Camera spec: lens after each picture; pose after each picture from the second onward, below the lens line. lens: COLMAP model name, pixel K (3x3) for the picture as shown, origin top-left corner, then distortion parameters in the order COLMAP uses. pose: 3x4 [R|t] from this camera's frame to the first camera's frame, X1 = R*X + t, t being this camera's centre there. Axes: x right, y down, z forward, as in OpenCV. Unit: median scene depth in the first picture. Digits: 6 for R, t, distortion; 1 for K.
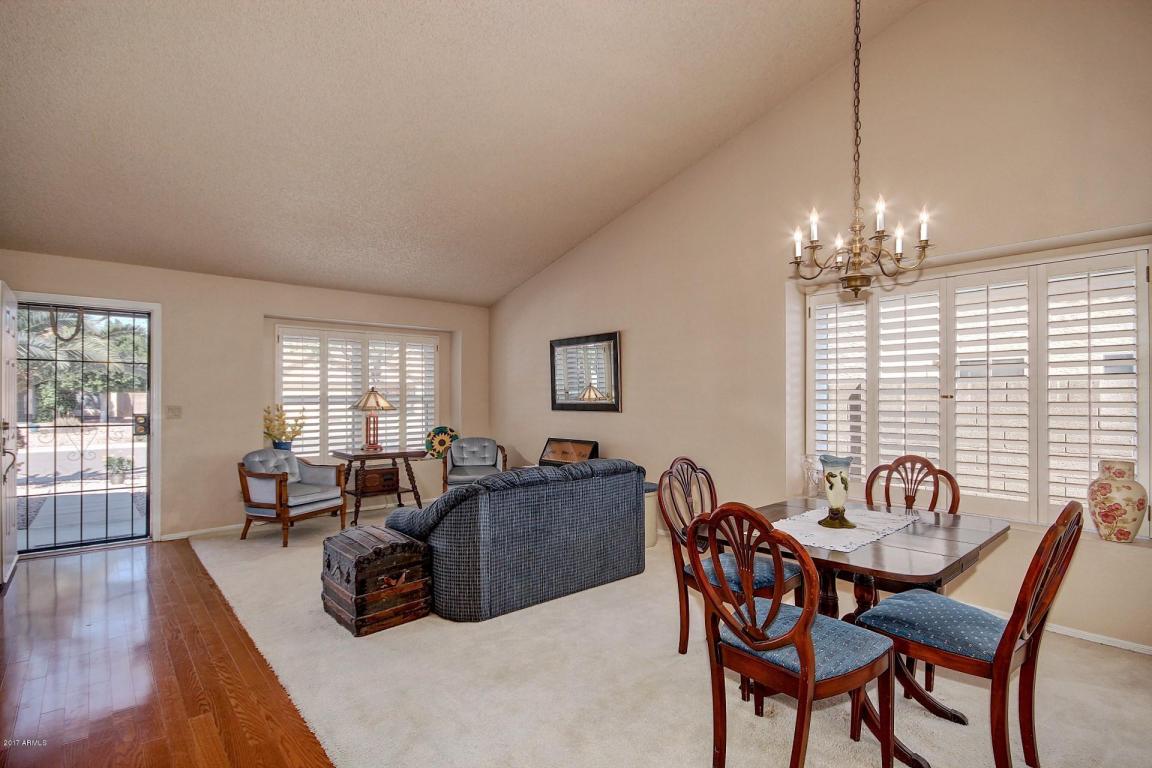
lens RADIAL K [[534.0, 0, 578.3], [0, 534.0, 391.1], [0, 0, 1]] dist [-0.000451, -0.002699]
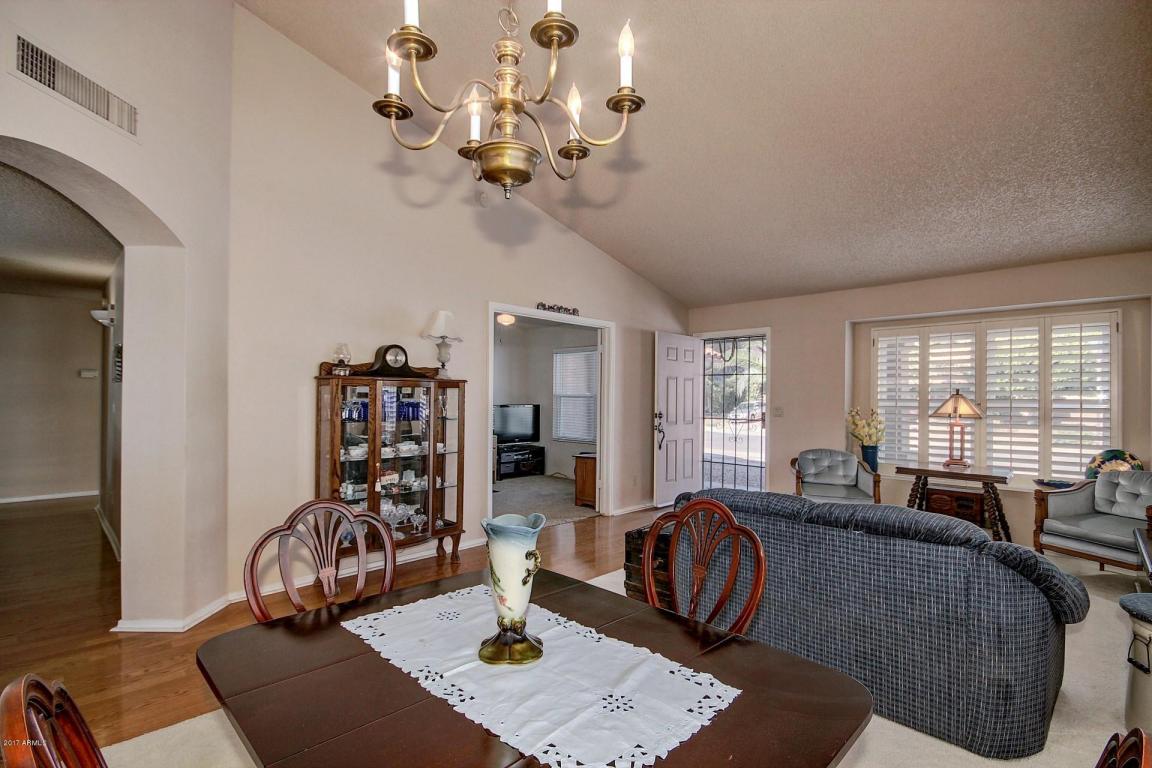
lens RADIAL K [[534.0, 0, 583.6], [0, 534.0, 390.9], [0, 0, 1]] dist [-0.000451, -0.002699]
pose [[0.089354, -0.007620, -0.995971, 0.373898], [0.005858, 0.999957, -0.007125, -0.002858], [0.995983, -0.005198, 0.089394, 0.357763]]
